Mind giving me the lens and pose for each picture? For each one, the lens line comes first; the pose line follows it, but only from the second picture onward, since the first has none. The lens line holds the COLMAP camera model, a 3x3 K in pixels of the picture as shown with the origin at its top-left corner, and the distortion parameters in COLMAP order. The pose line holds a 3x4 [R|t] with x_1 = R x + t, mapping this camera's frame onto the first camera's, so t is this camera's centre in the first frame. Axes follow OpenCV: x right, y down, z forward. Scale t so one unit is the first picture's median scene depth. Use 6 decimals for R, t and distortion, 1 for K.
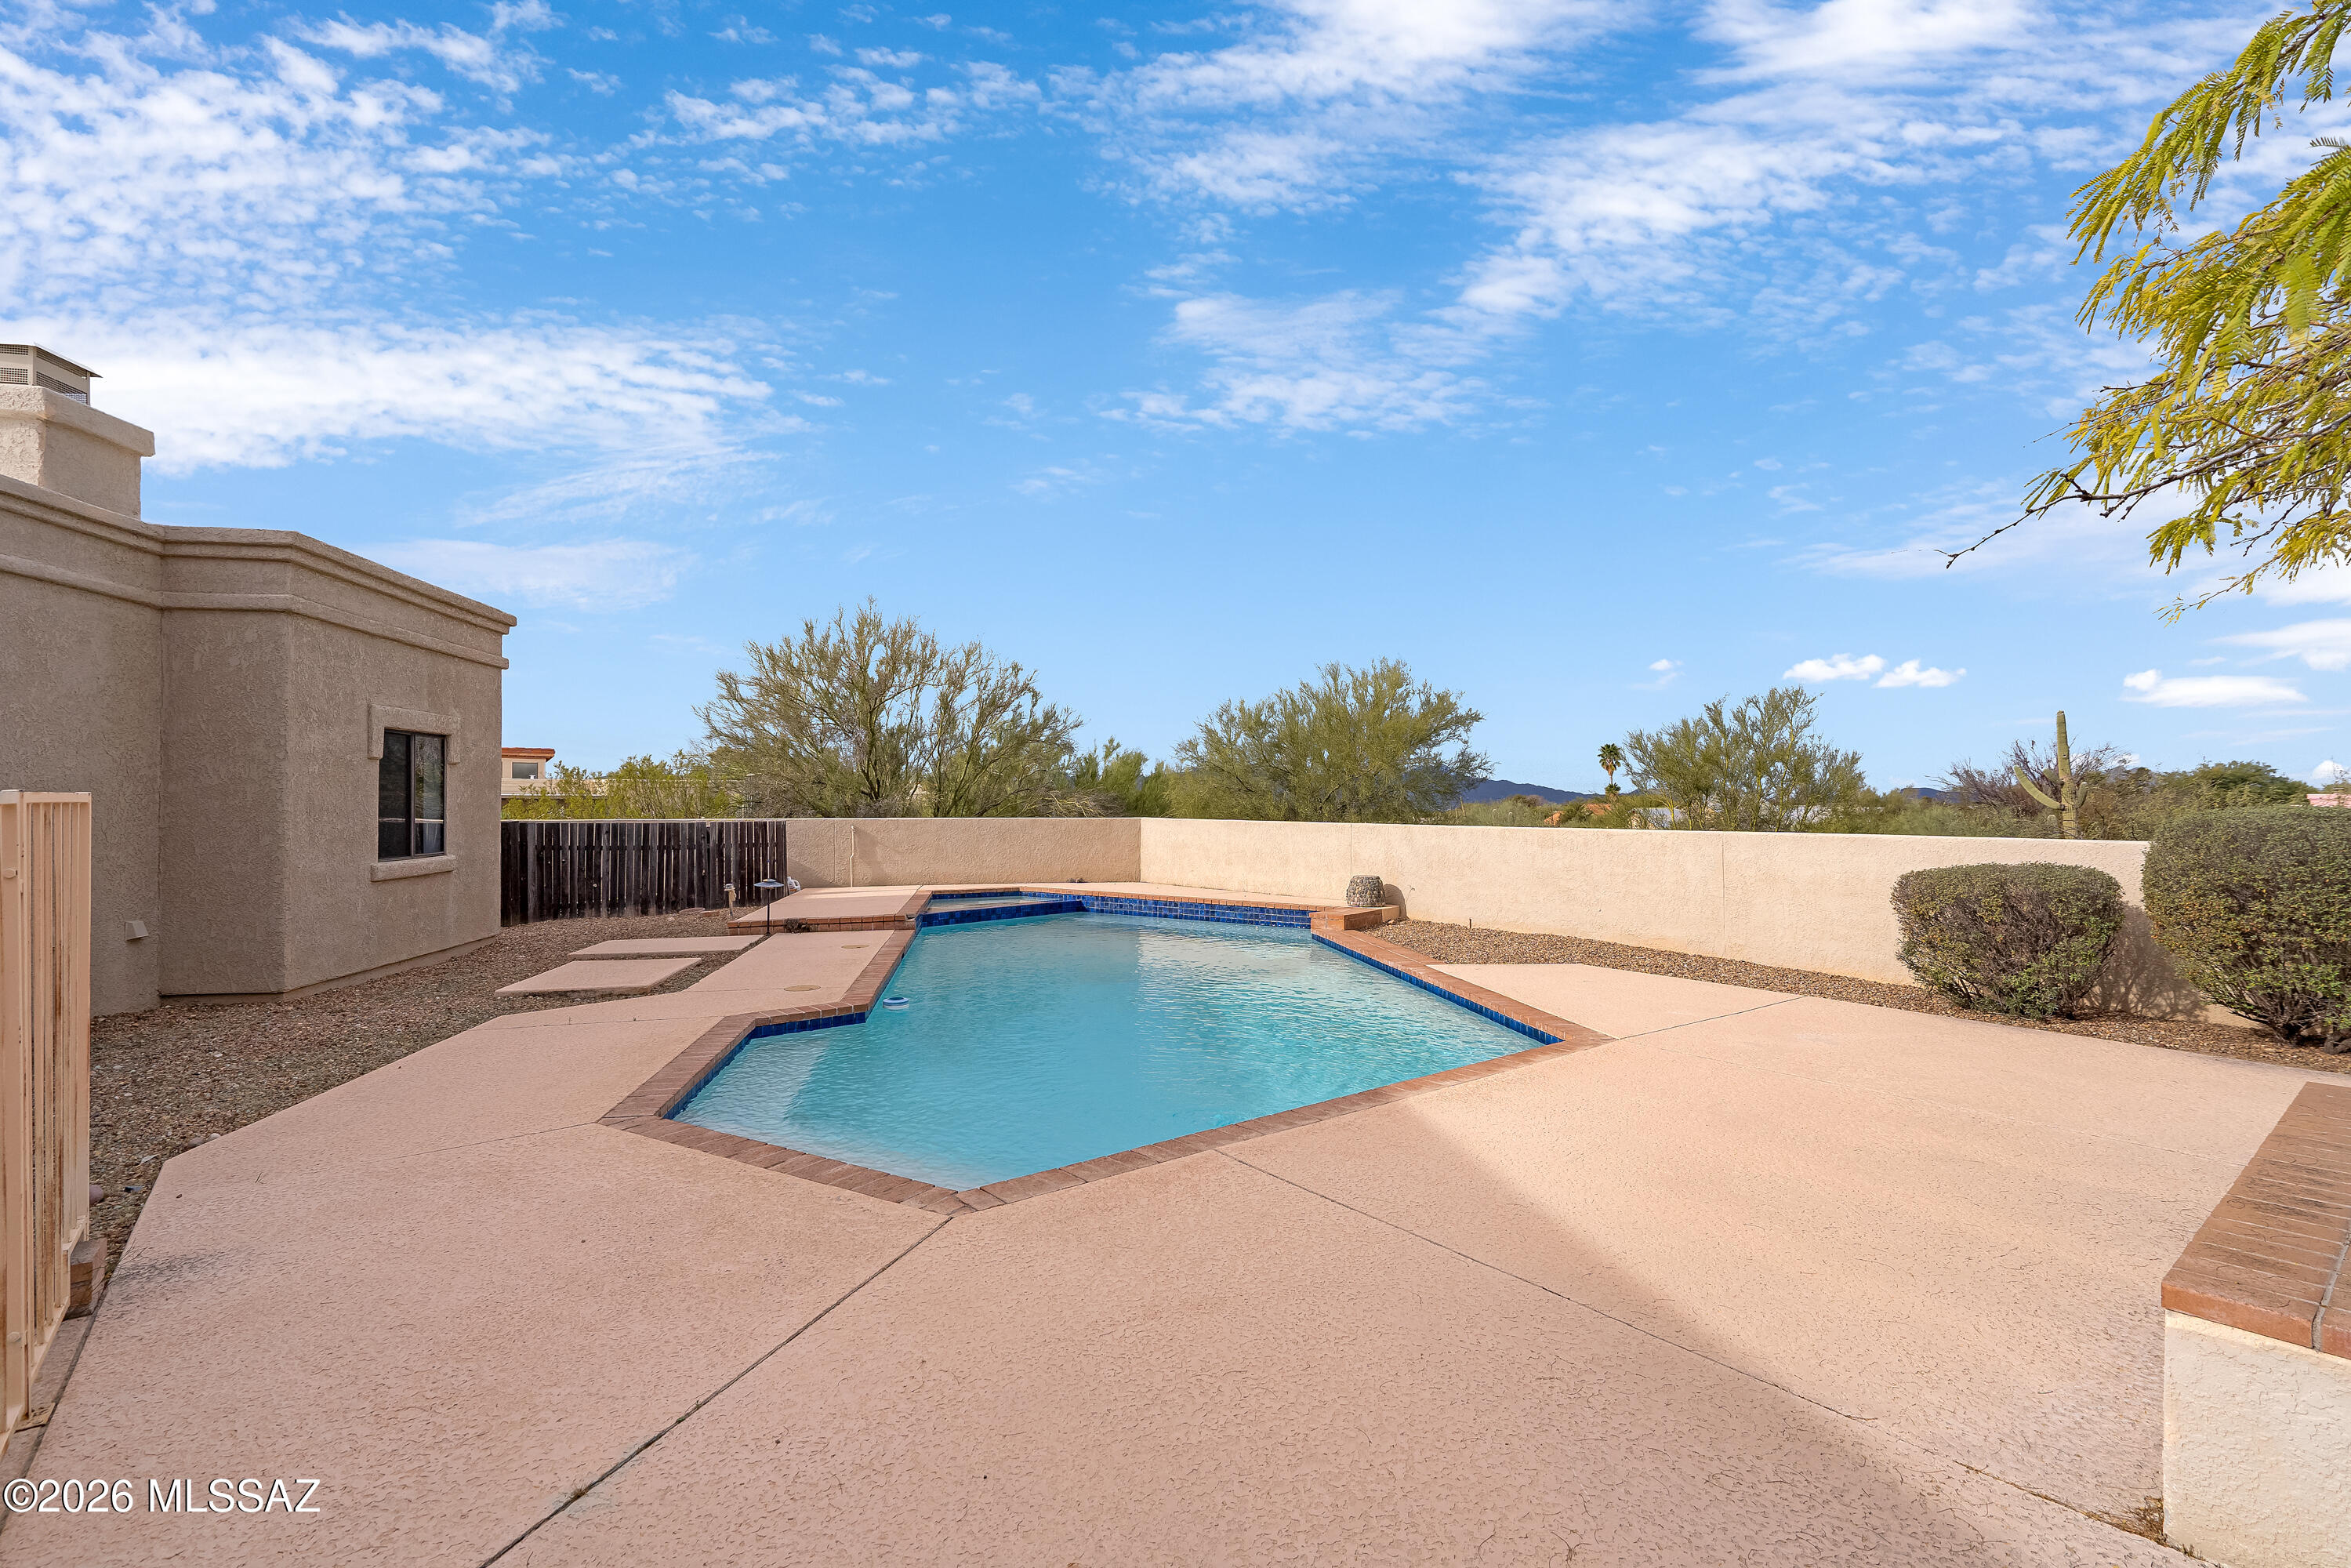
lens RADIAL K [[1075.8, 0, 1167.2], [0, 1075.8, 784.8], [0, 0, 1]] dist [0.000500, 0.000045]
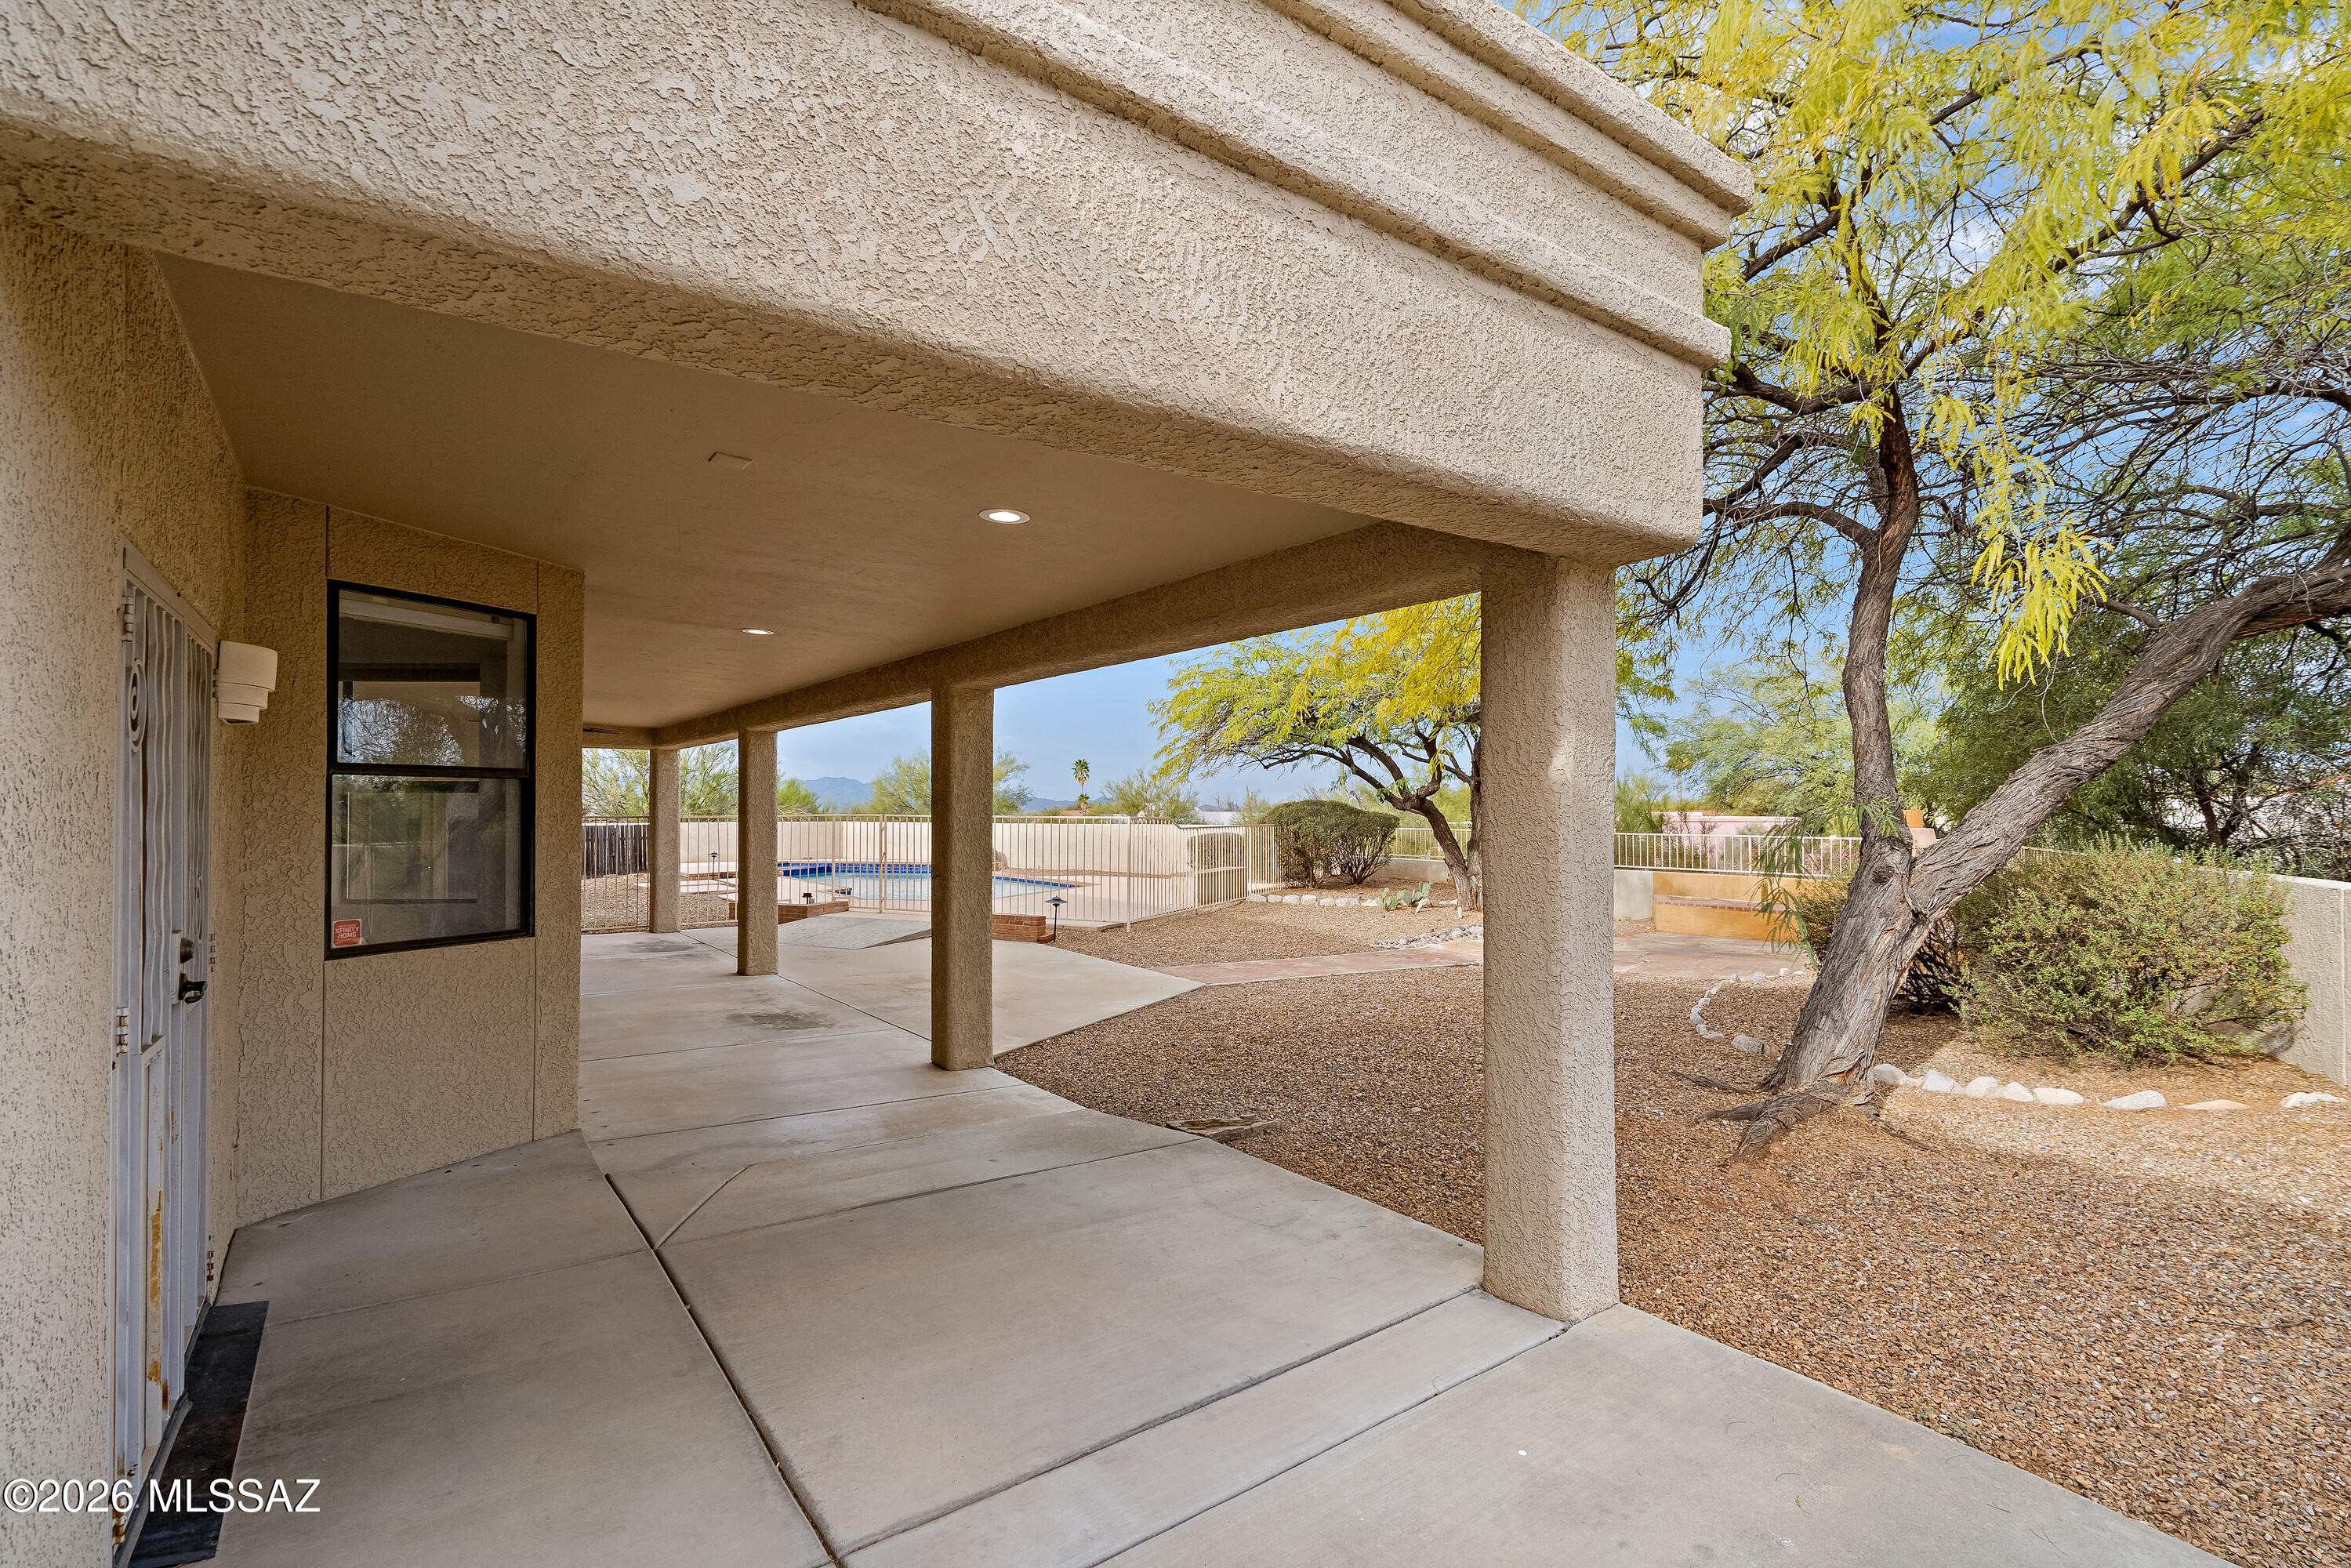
lens RADIAL K [[1075.8, 0, 1172.6], [0, 1075.8, 791.6], [0, 0, 1]] dist [0.000500, 0.000045]
pose [[0.889000, 0.008078, 0.457836, -0.121305], [-0.007687, 0.999967, -0.002717, -0.005686], [-0.457843, -0.001104, 0.889032, -0.271470]]
